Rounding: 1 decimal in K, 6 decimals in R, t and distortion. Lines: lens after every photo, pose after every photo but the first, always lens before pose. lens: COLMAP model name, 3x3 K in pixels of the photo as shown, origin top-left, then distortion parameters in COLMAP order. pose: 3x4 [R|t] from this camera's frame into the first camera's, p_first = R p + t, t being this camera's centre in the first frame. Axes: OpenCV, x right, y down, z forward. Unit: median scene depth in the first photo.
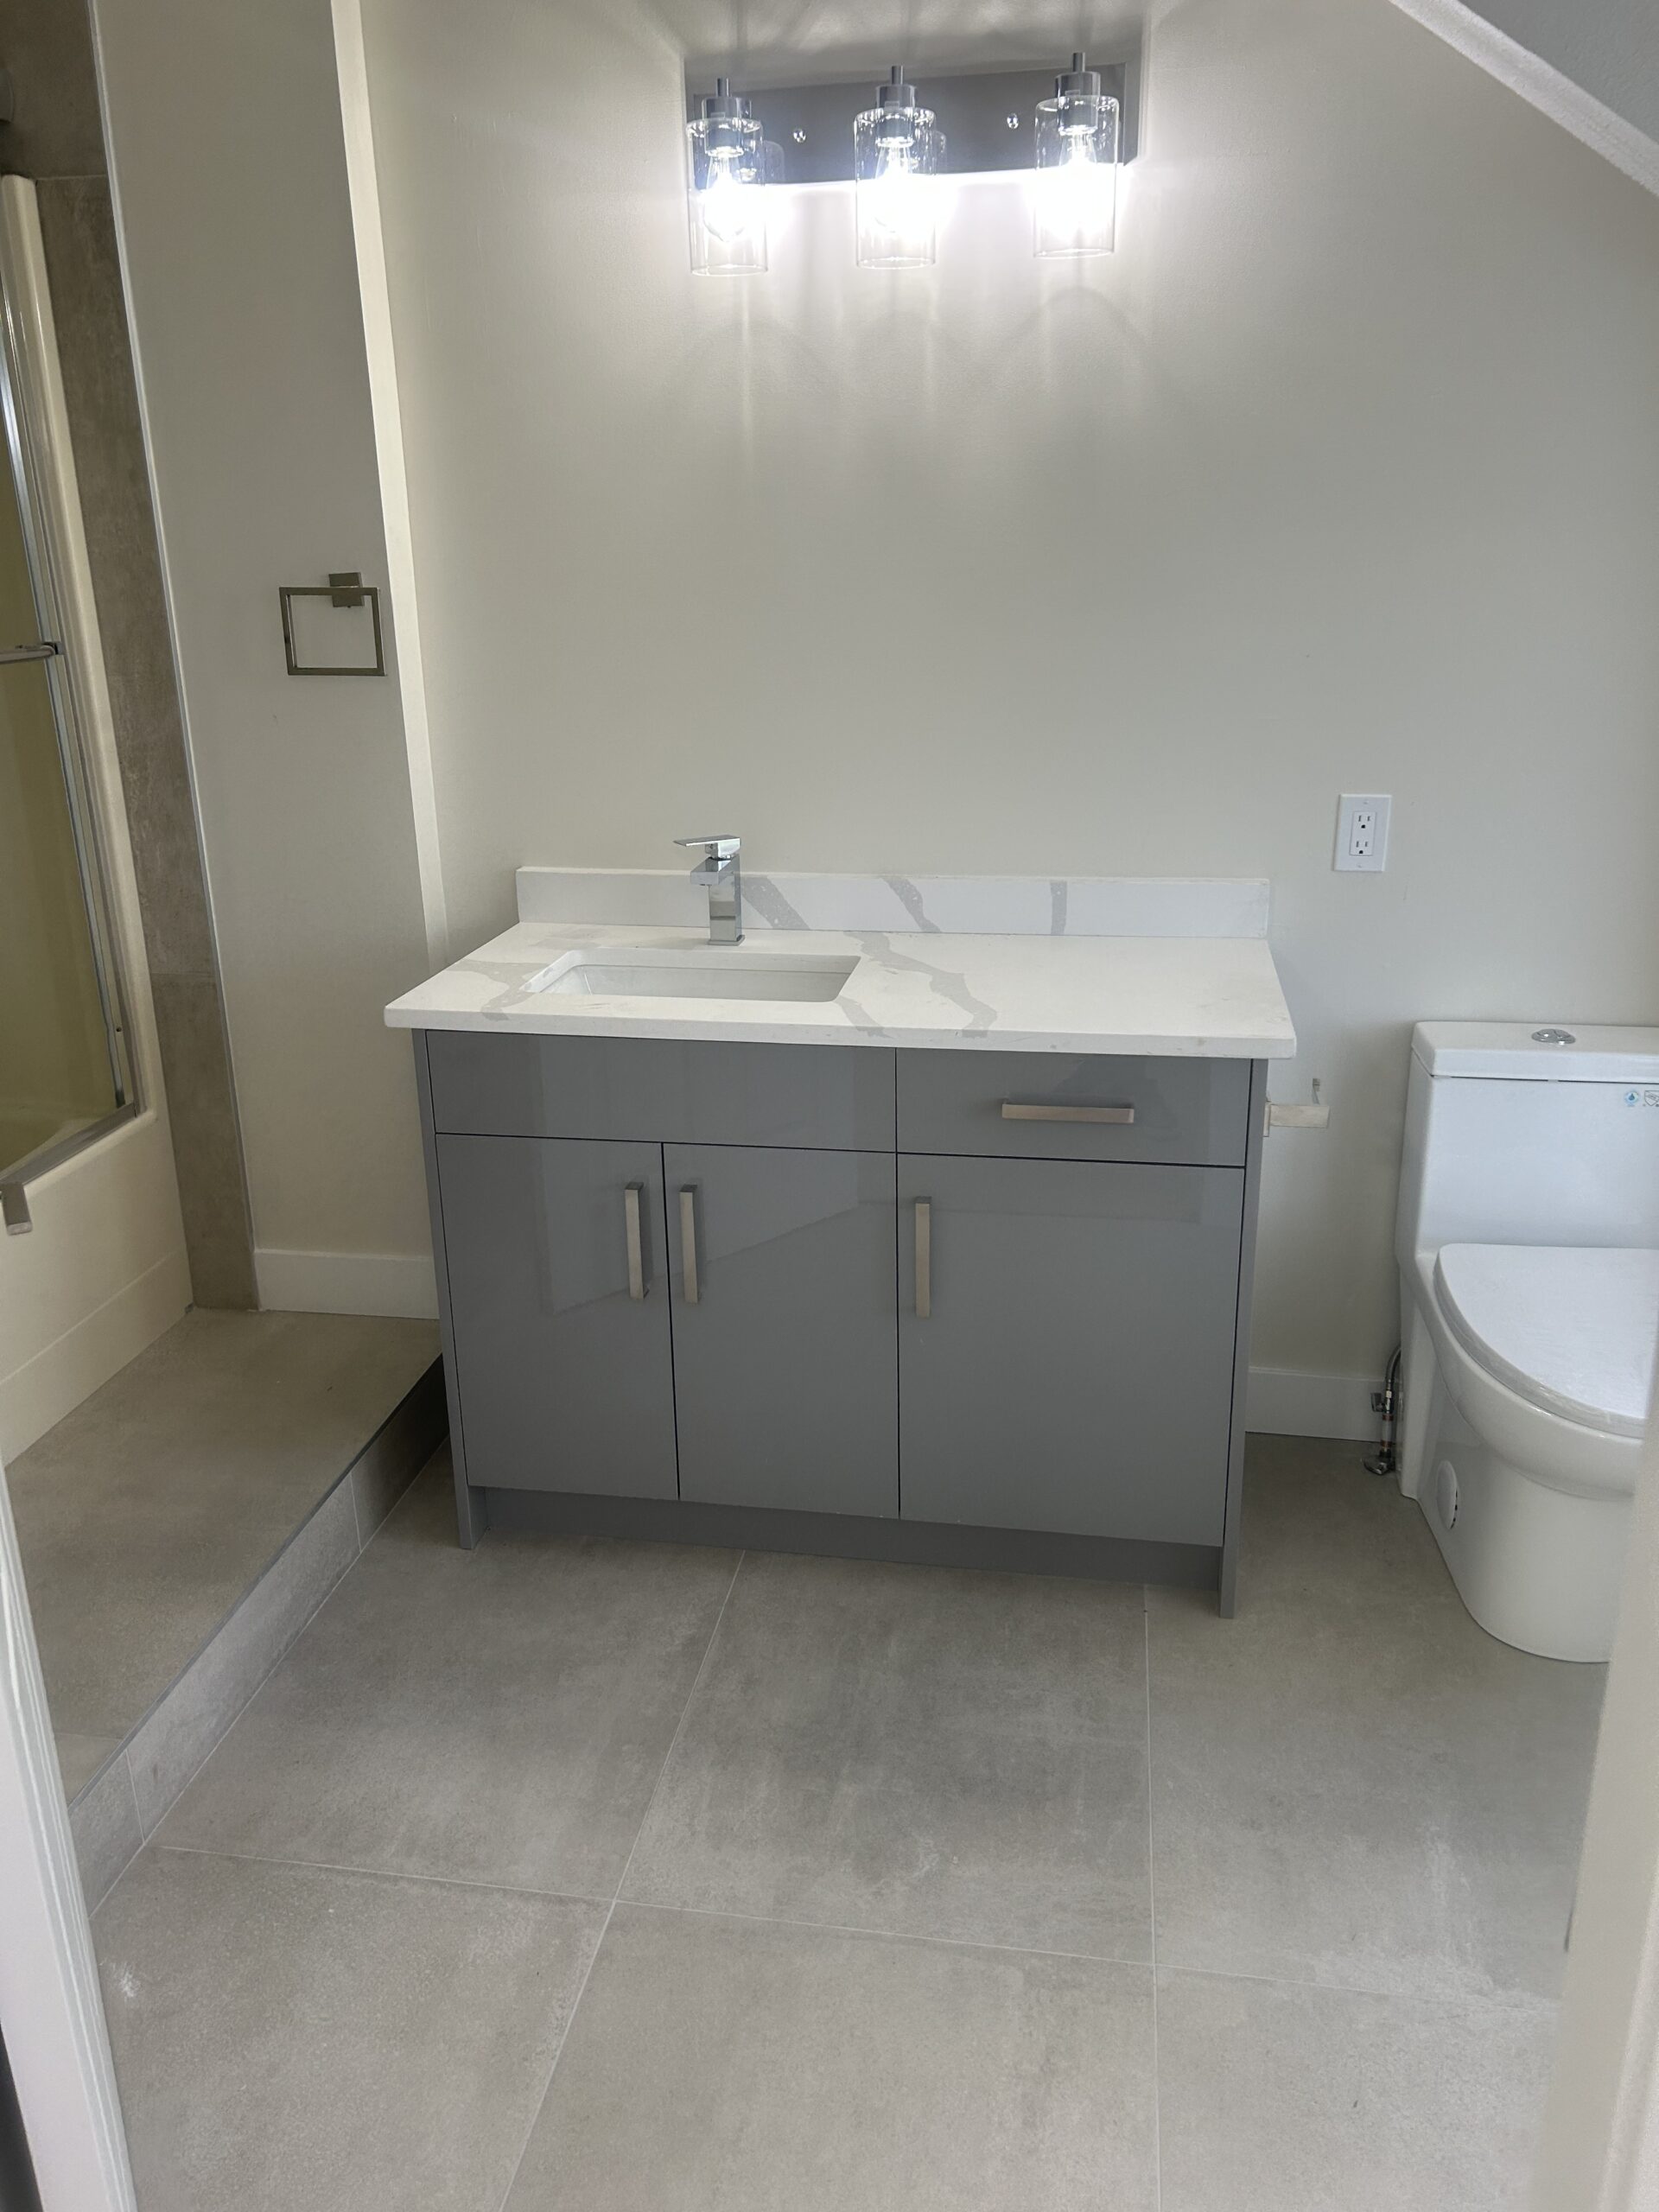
lens RADIAL K [[1656.5, 0, 824.2], [0, 1656.5, 1087.2], [0, 0, 1]] dist [0.061103, -0.075387]
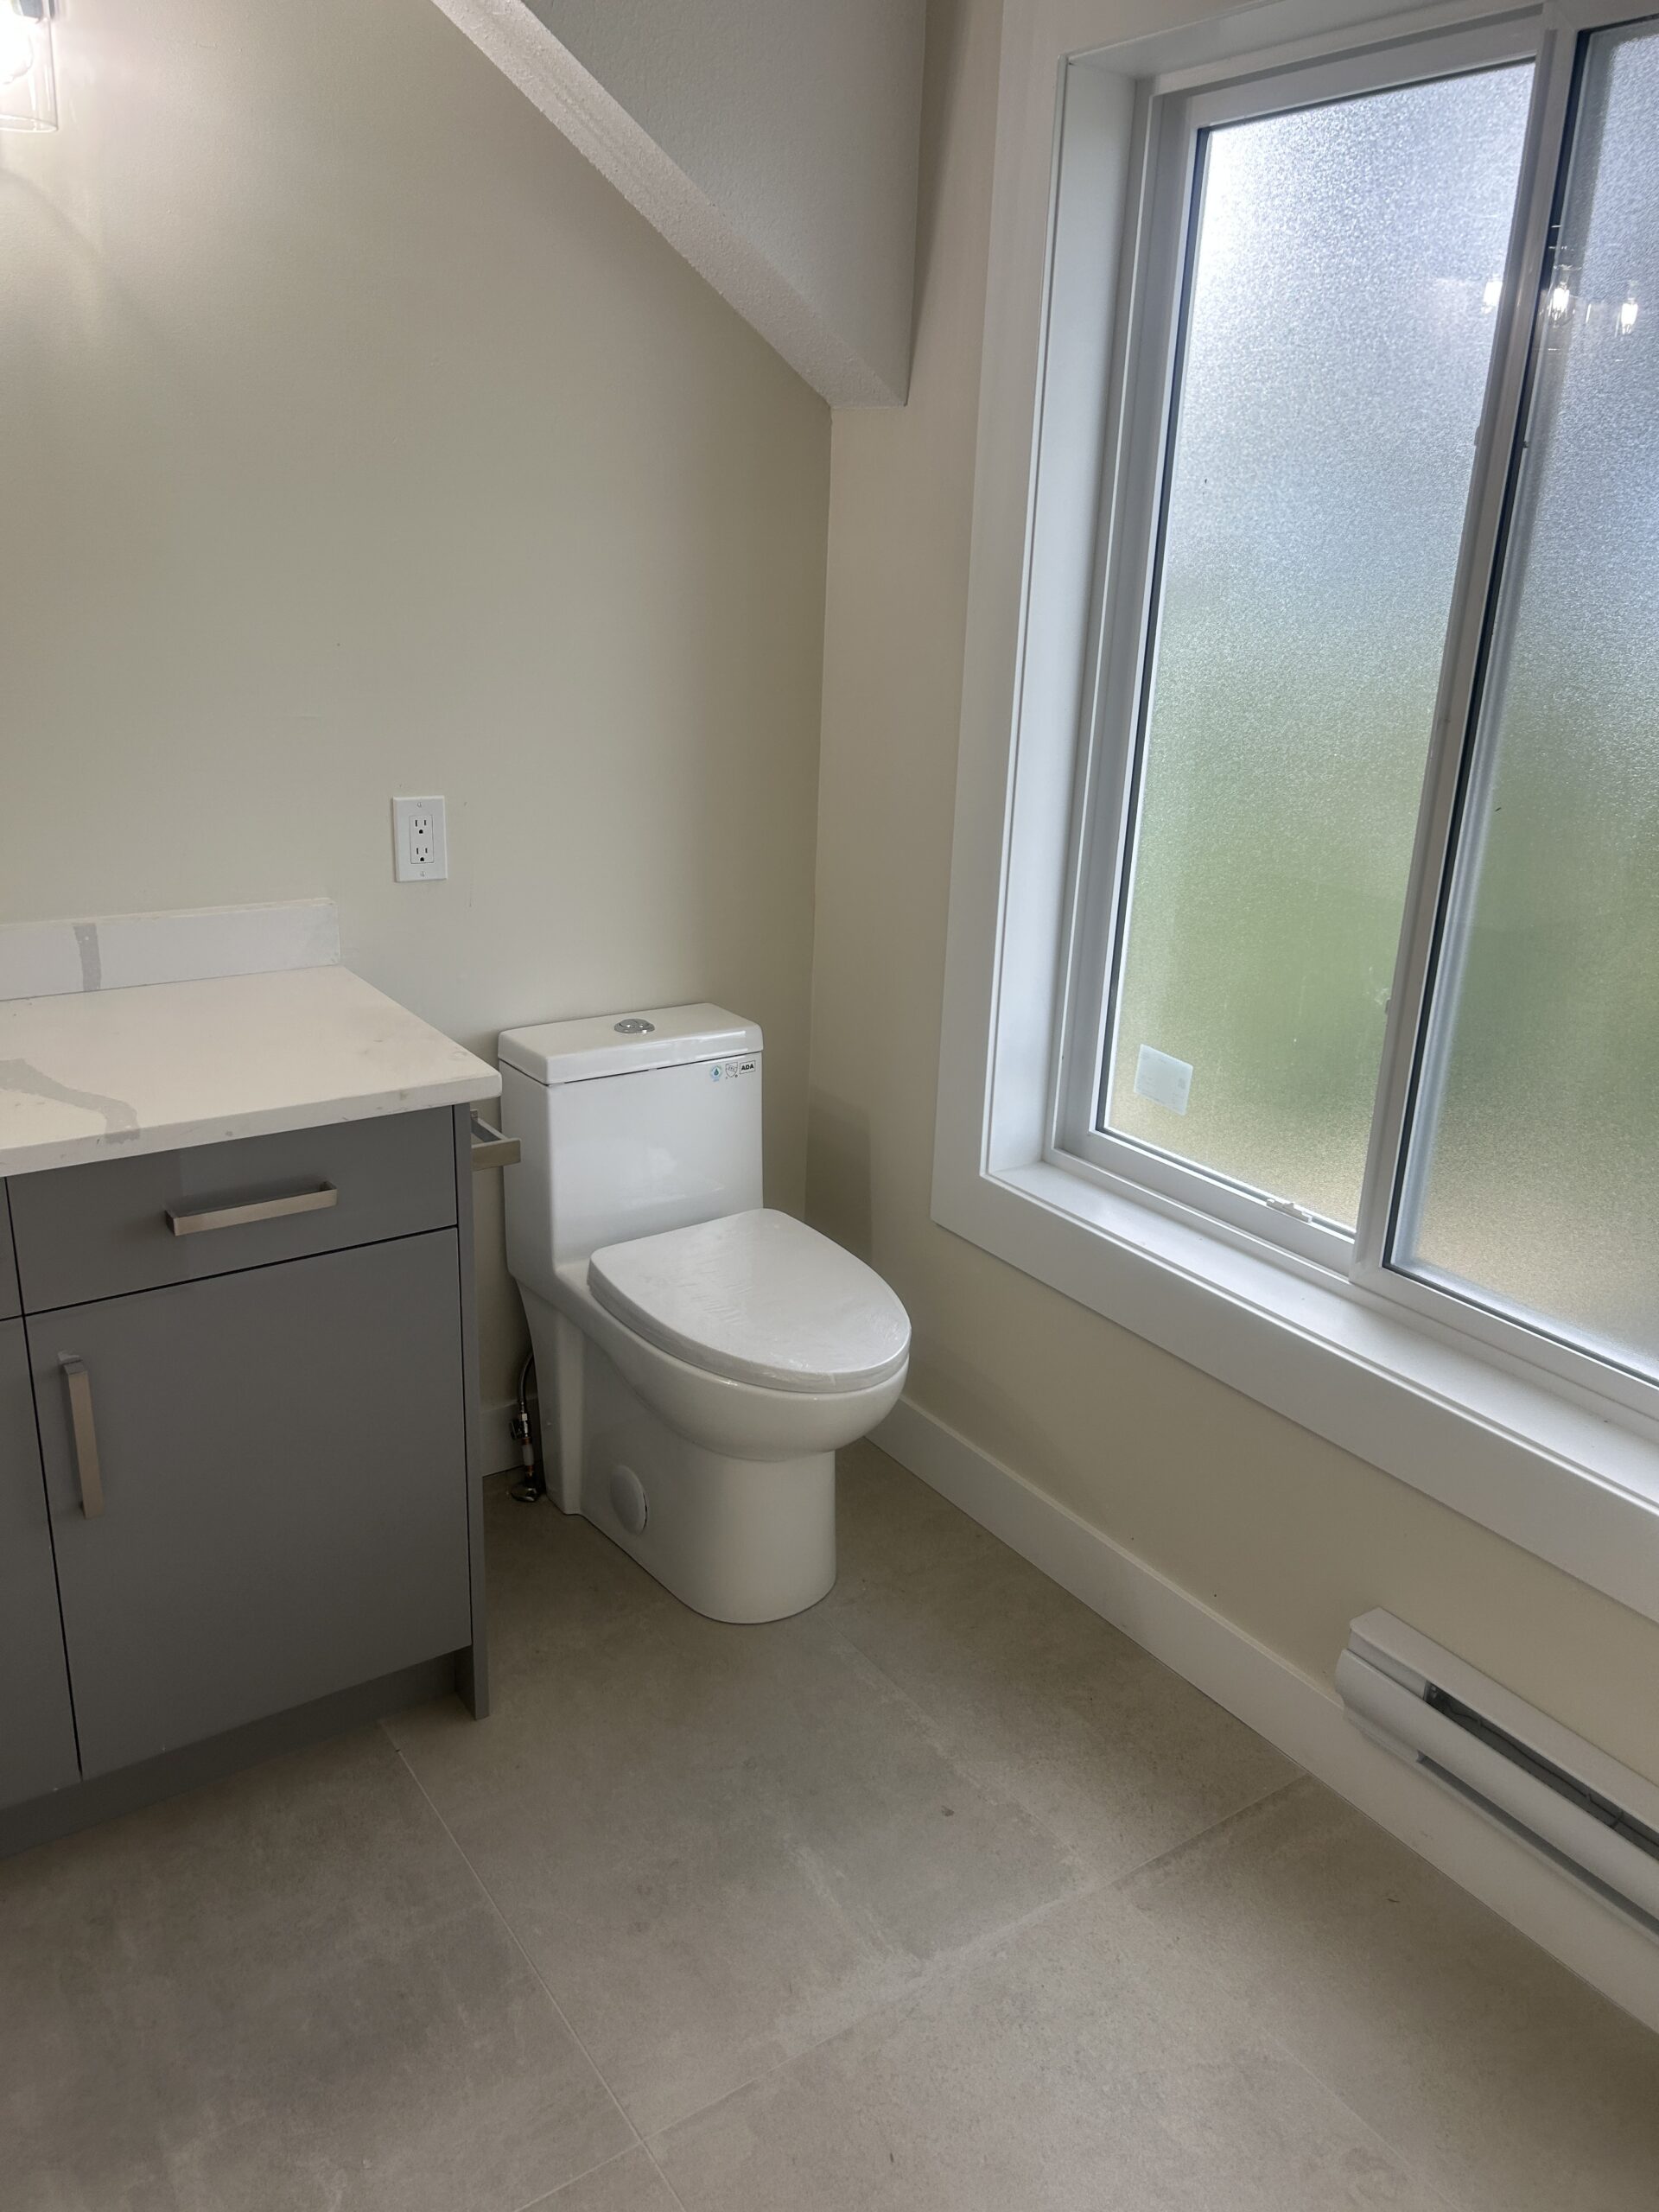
lens RADIAL K [[1656.5, 0, 824.7], [0, 1656.5, 1100.4], [0, 0, 1]] dist [0.061103, -0.075387]
pose [[0.723040, -0.180338, 0.666852, -0.173520], [0.170605, 0.982038, 0.080594, -0.052041], [-0.669408, 0.055495, 0.740819, 0.200038]]
